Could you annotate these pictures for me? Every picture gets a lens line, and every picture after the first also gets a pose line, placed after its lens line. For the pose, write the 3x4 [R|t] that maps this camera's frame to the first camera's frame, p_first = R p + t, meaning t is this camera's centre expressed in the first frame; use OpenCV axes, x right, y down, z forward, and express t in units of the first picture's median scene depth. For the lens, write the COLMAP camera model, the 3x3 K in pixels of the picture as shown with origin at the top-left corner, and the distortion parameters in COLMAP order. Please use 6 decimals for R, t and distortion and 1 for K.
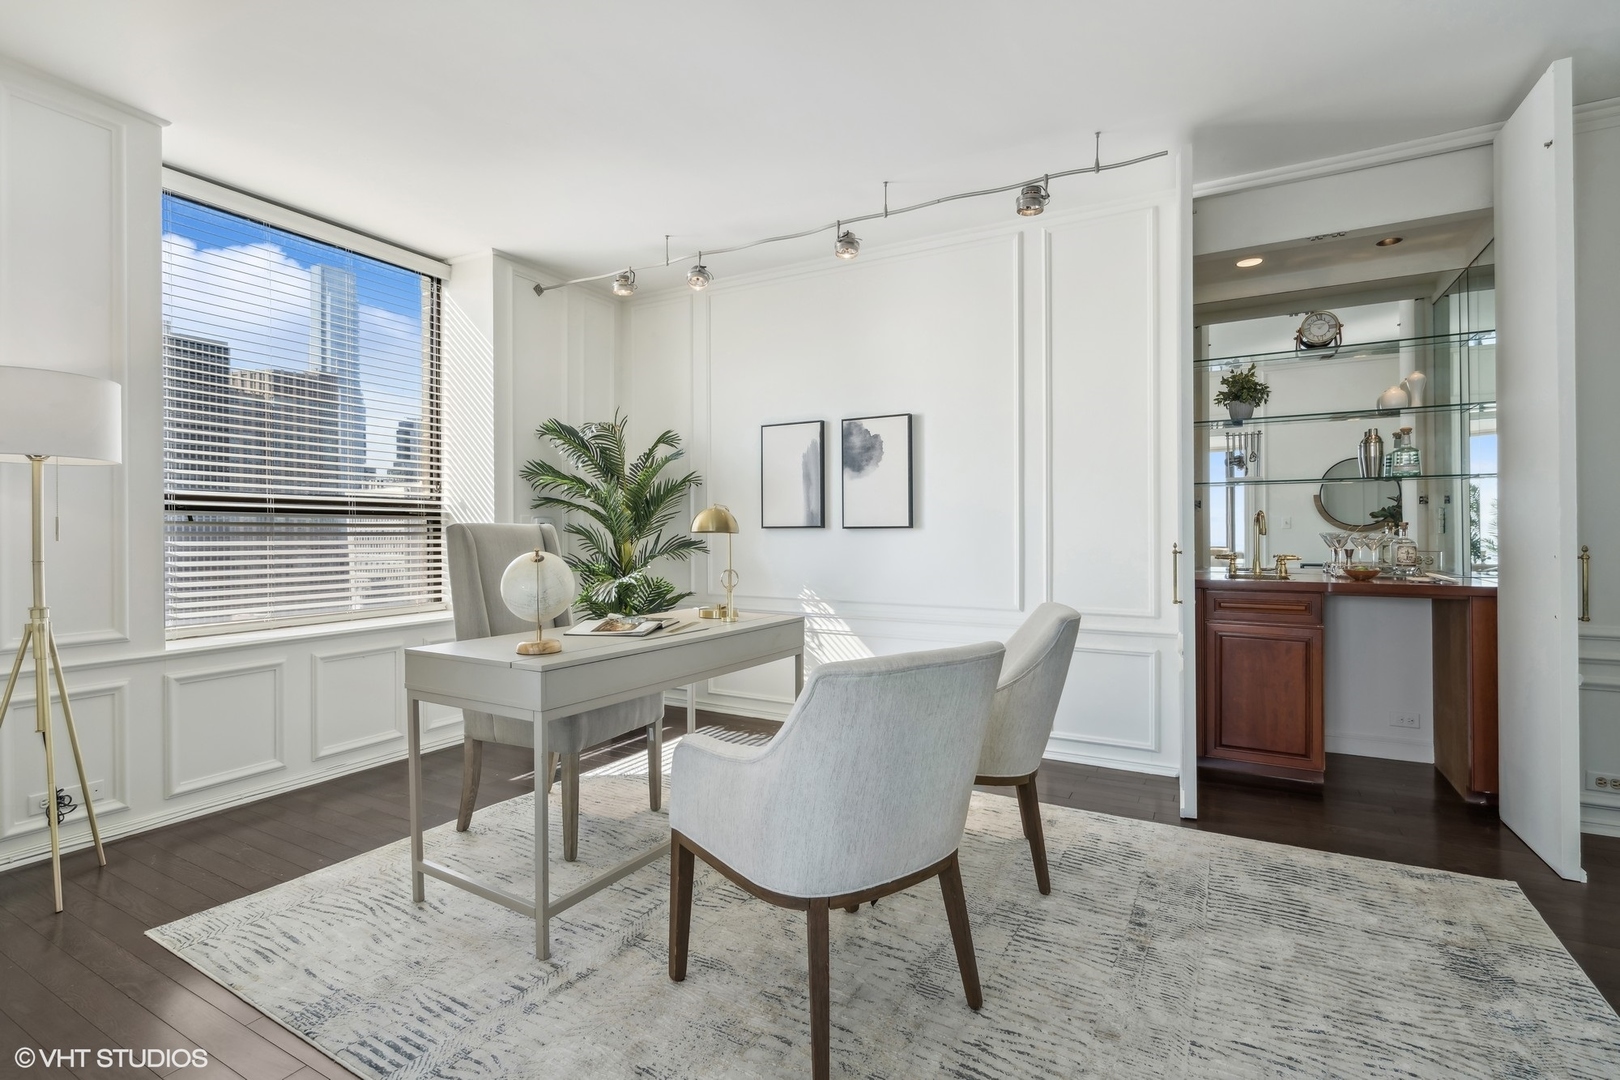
lens RADIAL K [[751.9, 0, 816.6], [0, 751.9, 533.2], [0, 0, 1]] dist [-0.012679, 0.001309]
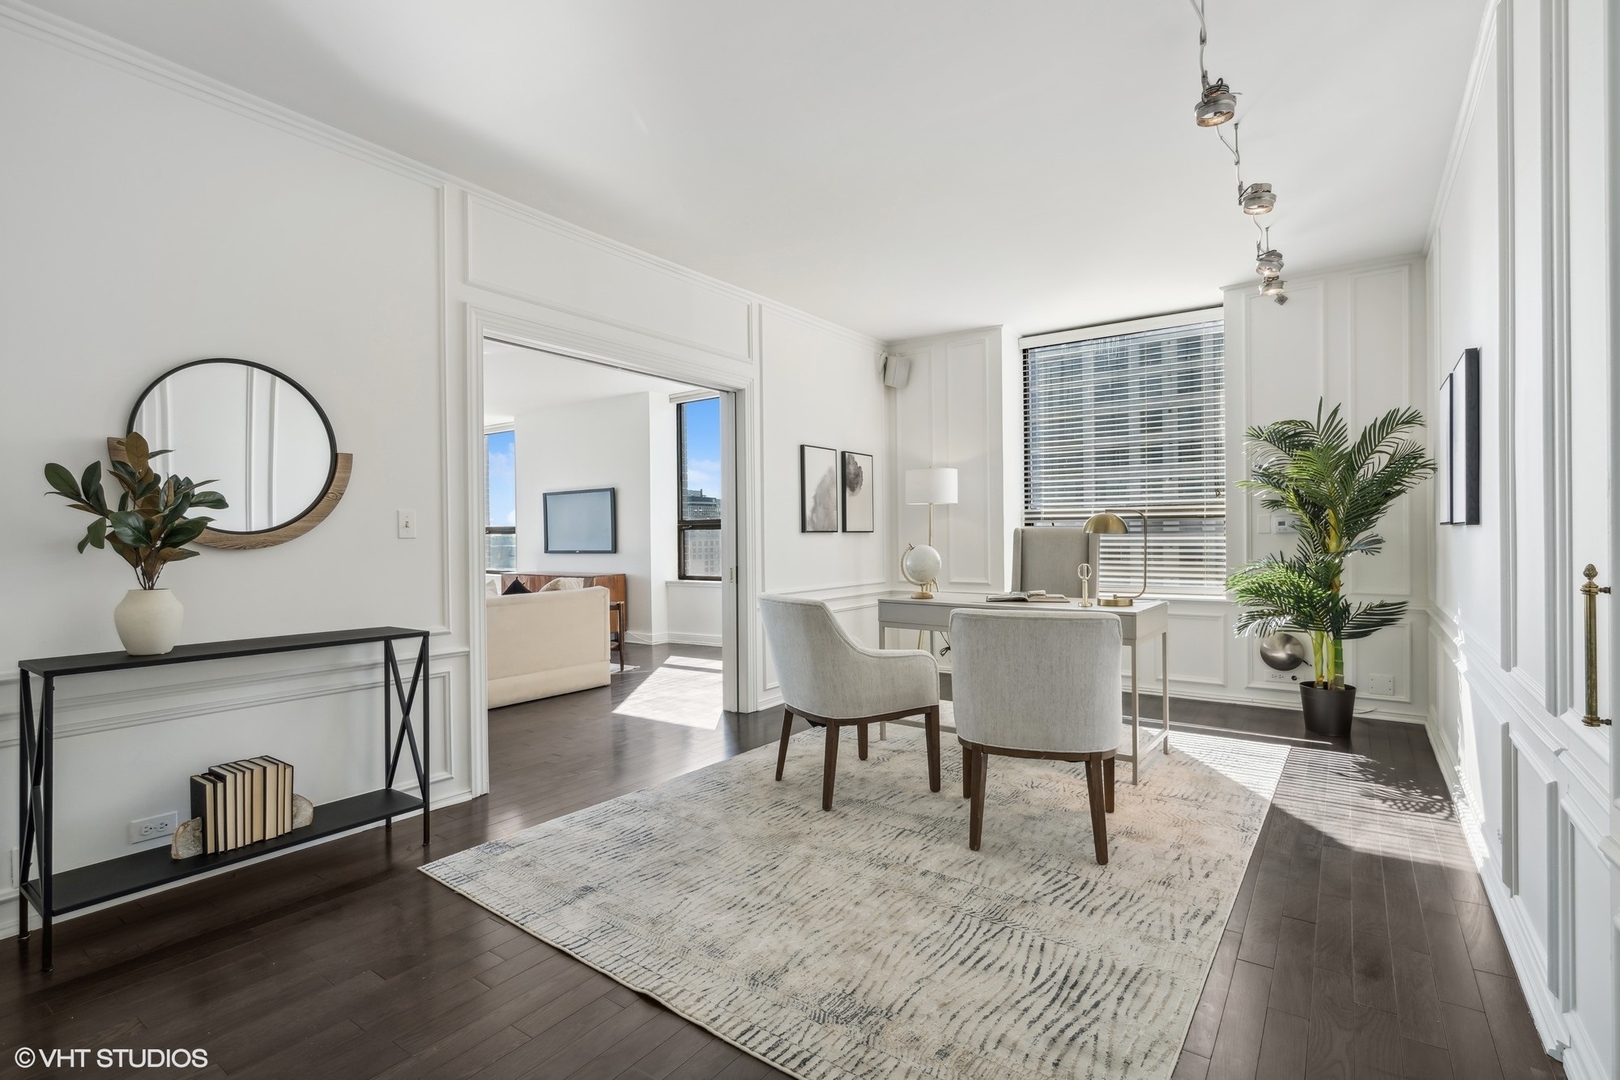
lens RADIAL K [[751.9, 0, 812.7], [0, 751.9, 538.8], [0, 0, 1]] dist [-0.012679, 0.001309]
pose [[-0.104168, 0.007653, -0.994530, 1.553354], [0.011476, 0.999913, 0.006492, -0.018266], [0.994494, -0.010737, -0.104246, 0.906585]]
